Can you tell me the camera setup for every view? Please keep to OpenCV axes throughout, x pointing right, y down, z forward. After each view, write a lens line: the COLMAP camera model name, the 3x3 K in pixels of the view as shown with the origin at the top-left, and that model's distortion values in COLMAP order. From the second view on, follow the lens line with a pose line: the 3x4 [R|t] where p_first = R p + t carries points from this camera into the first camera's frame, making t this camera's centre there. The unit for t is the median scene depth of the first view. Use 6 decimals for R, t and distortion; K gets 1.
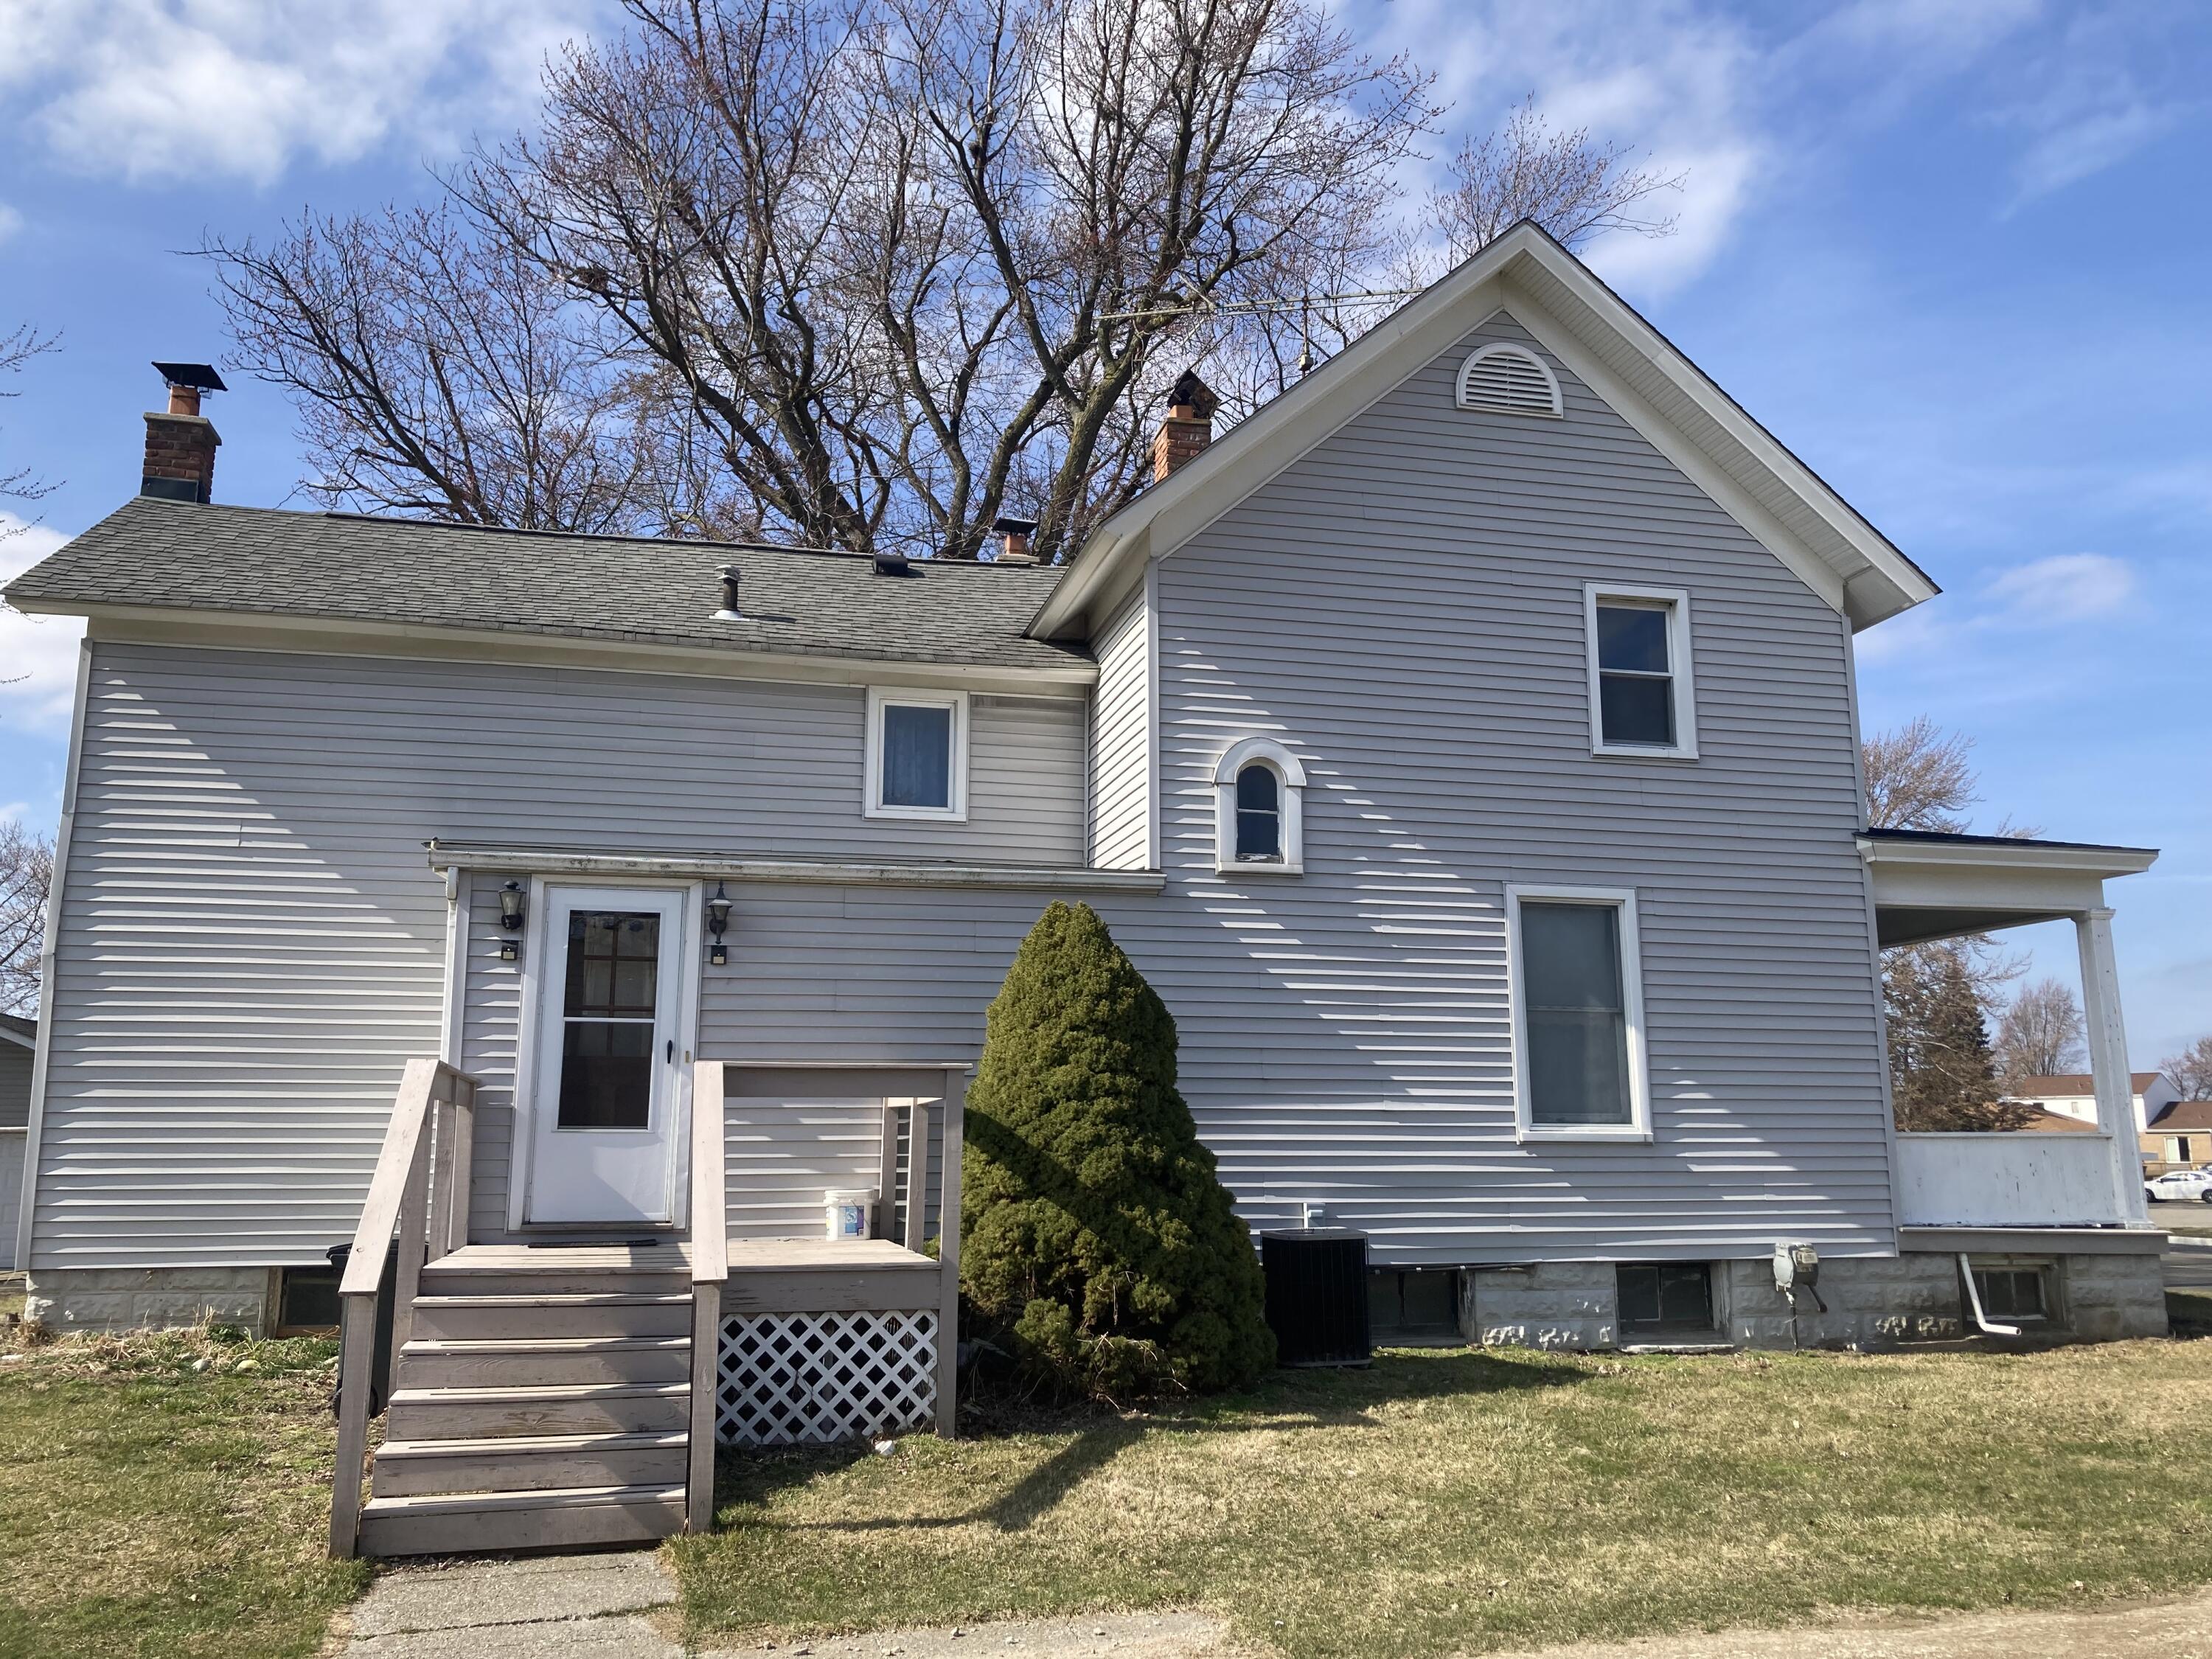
lens RADIAL K [[1799.9, 0, 1110.4], [0, 1799.9, 832.2], [0, 0, 1]] dist [0.046392, -0.069373]
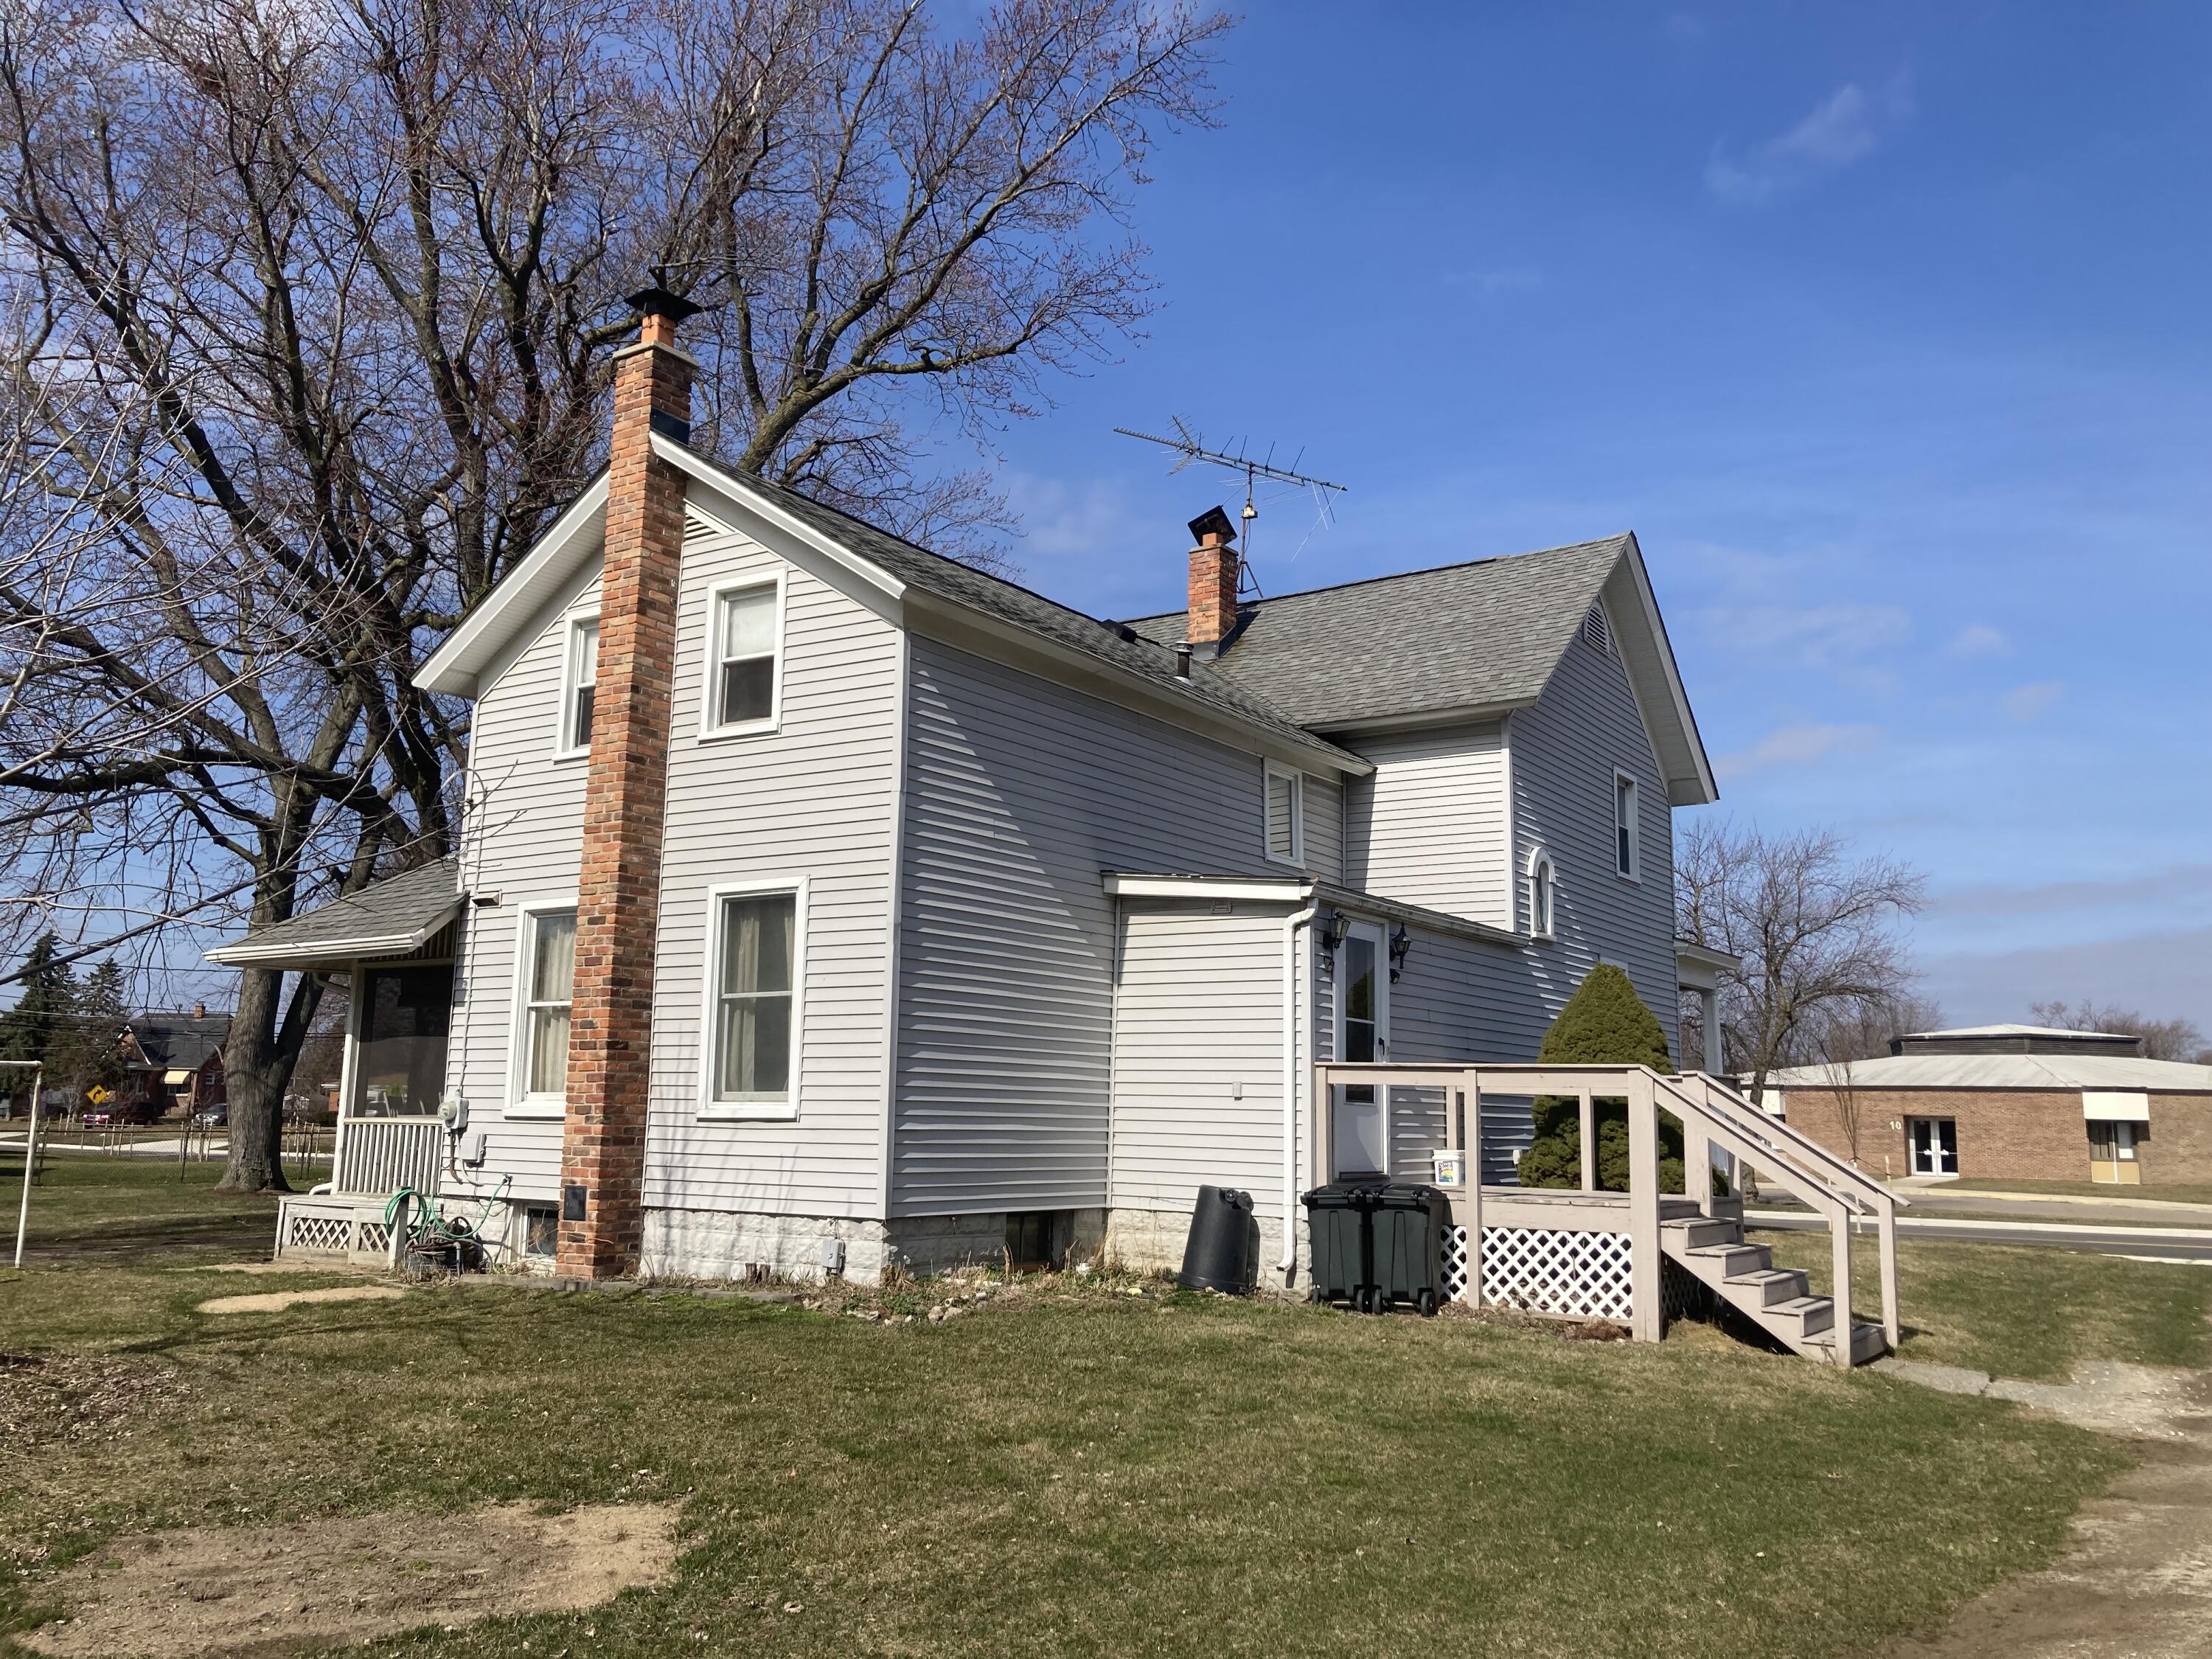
lens RADIAL K [[1799.9, 0, 1119.1], [0, 1799.9, 821.7], [0, 0, 1]] dist [0.046392, -0.069373]
pose [[0.737204, 0.125027, 0.664002, -1.159986], [-0.135129, 0.990159, -0.036414, 0.027710], [-0.662020, -0.062881, 0.746843, 0.120074]]
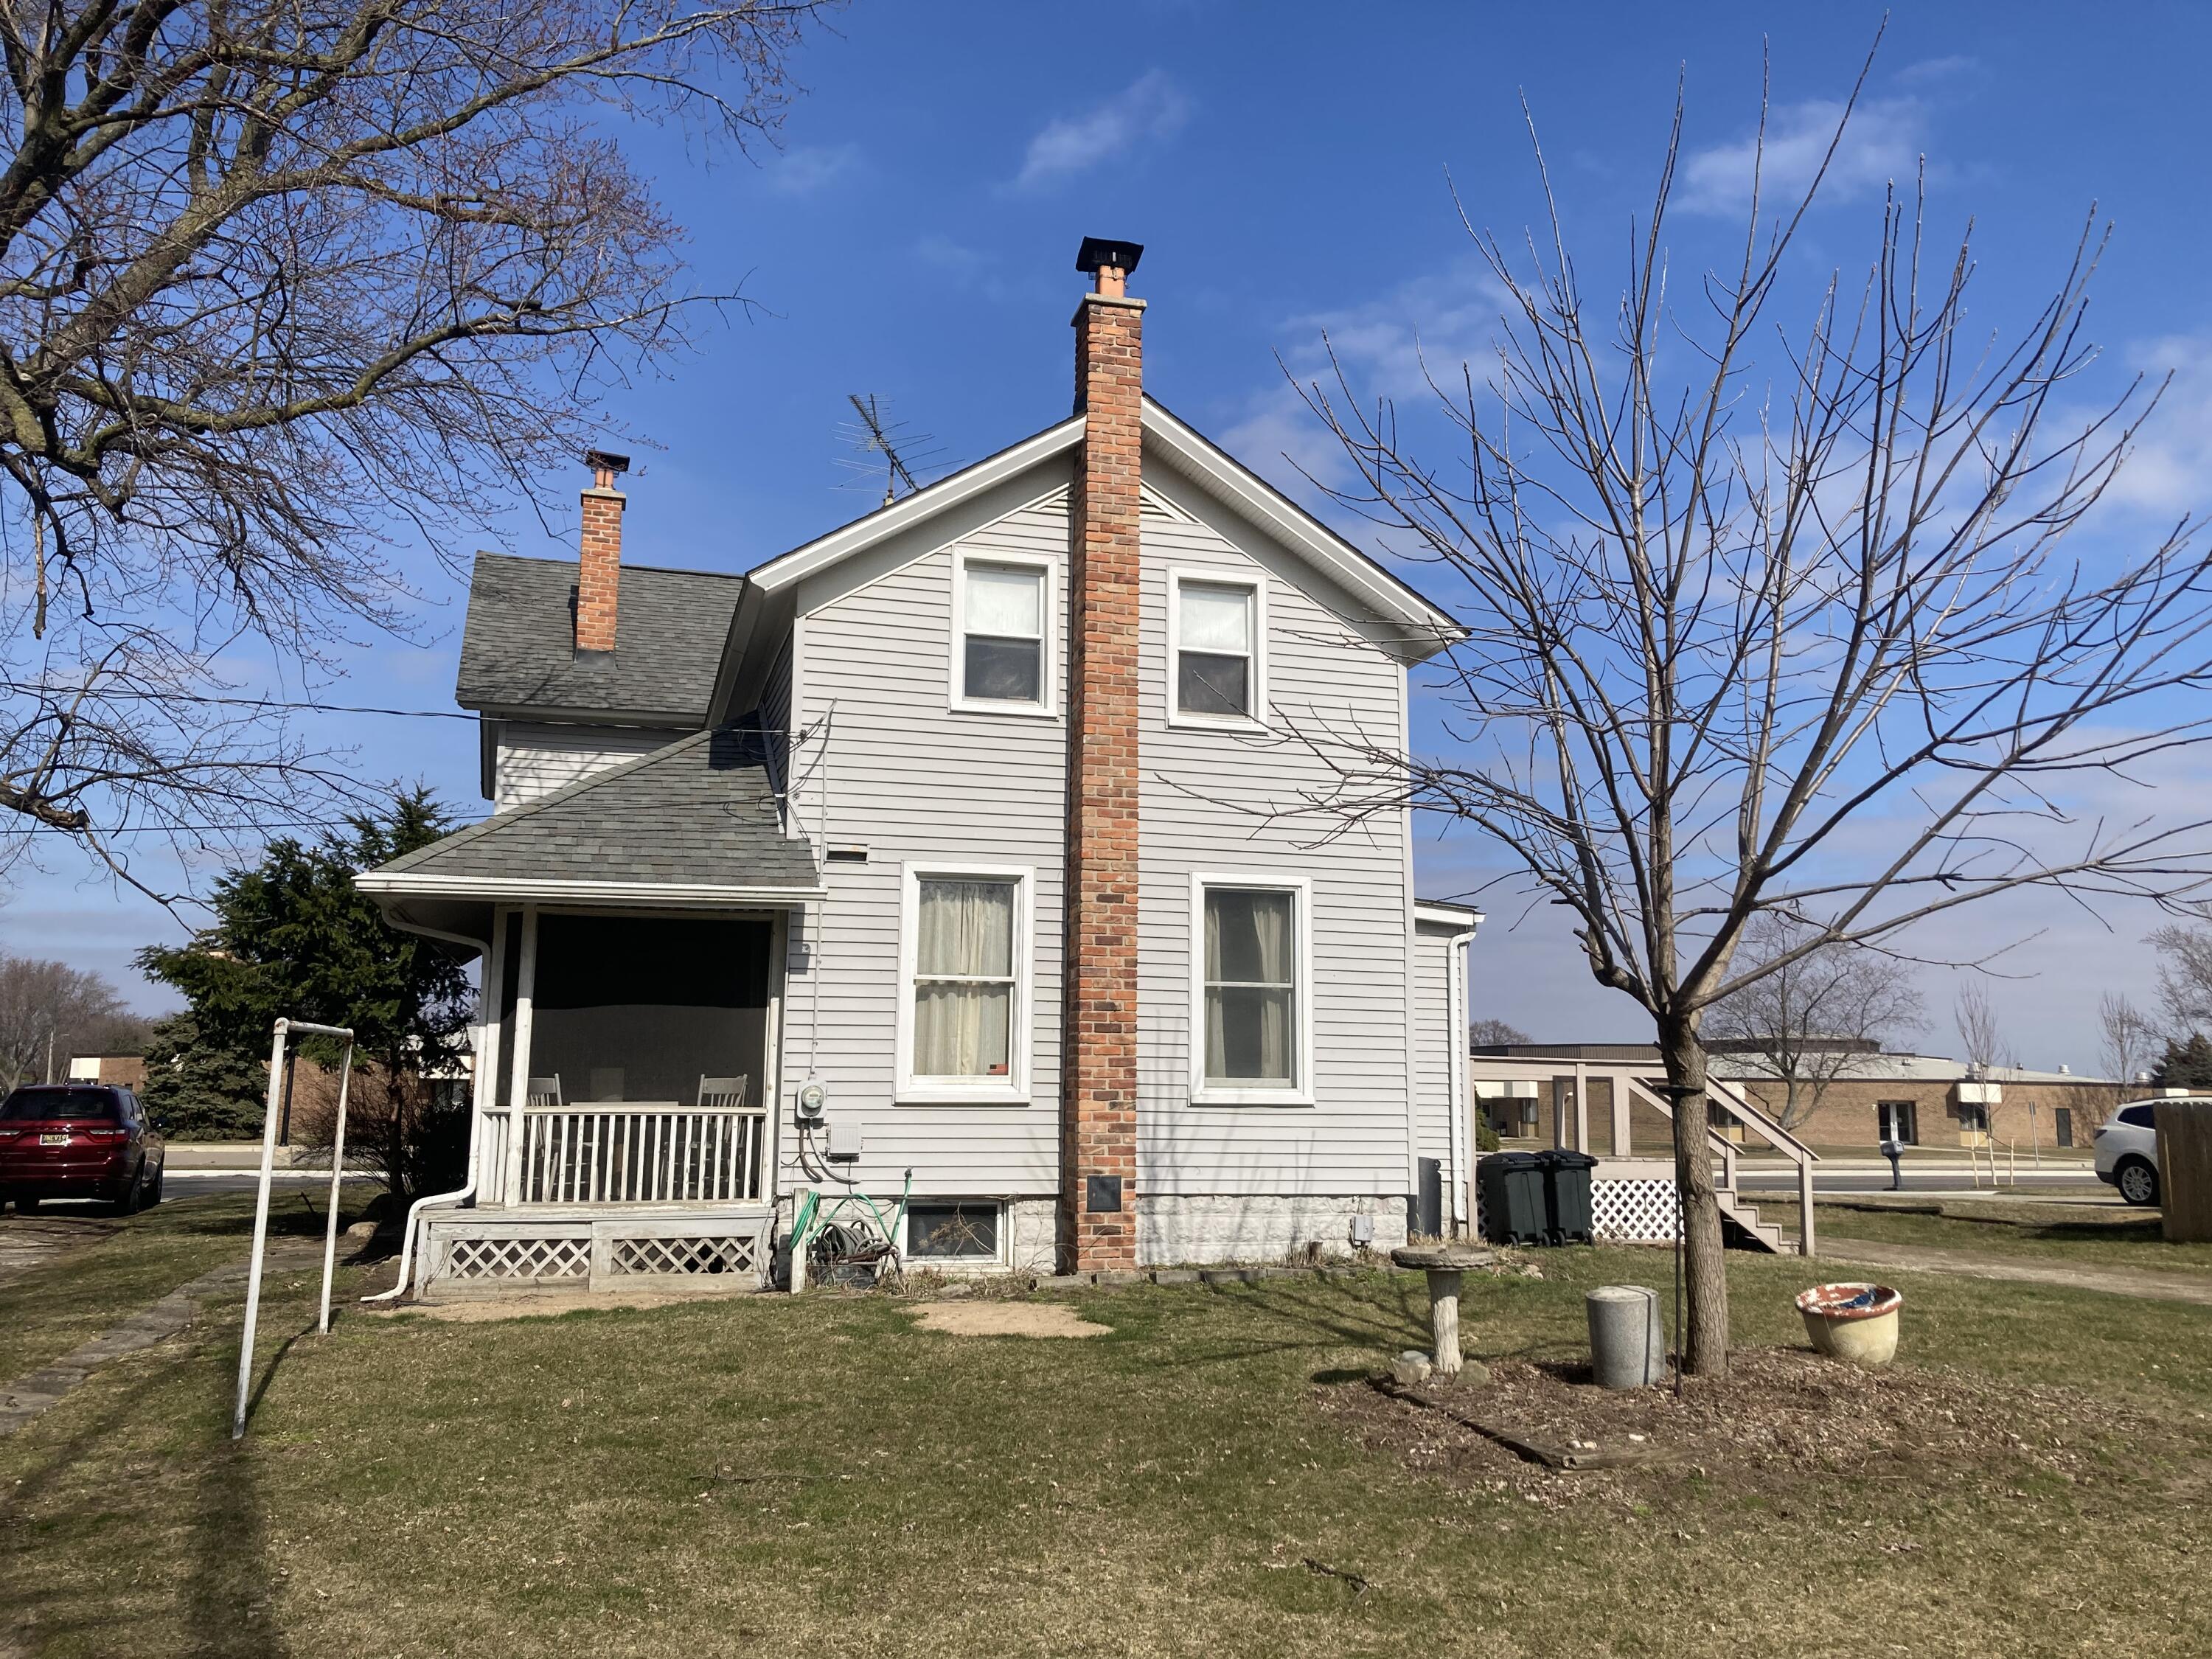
lens RADIAL K [[1799.9, 0, 1089.7], [0, 1799.9, 829.0], [0, 0, 1]] dist [0.046392, -0.069373]
pose [[-0.029347, 0.154094, 0.987620, -1.702867], [-0.181904, 0.970724, -0.156862, 0.218959], [-0.982878, -0.184256, -0.000457, 1.177324]]
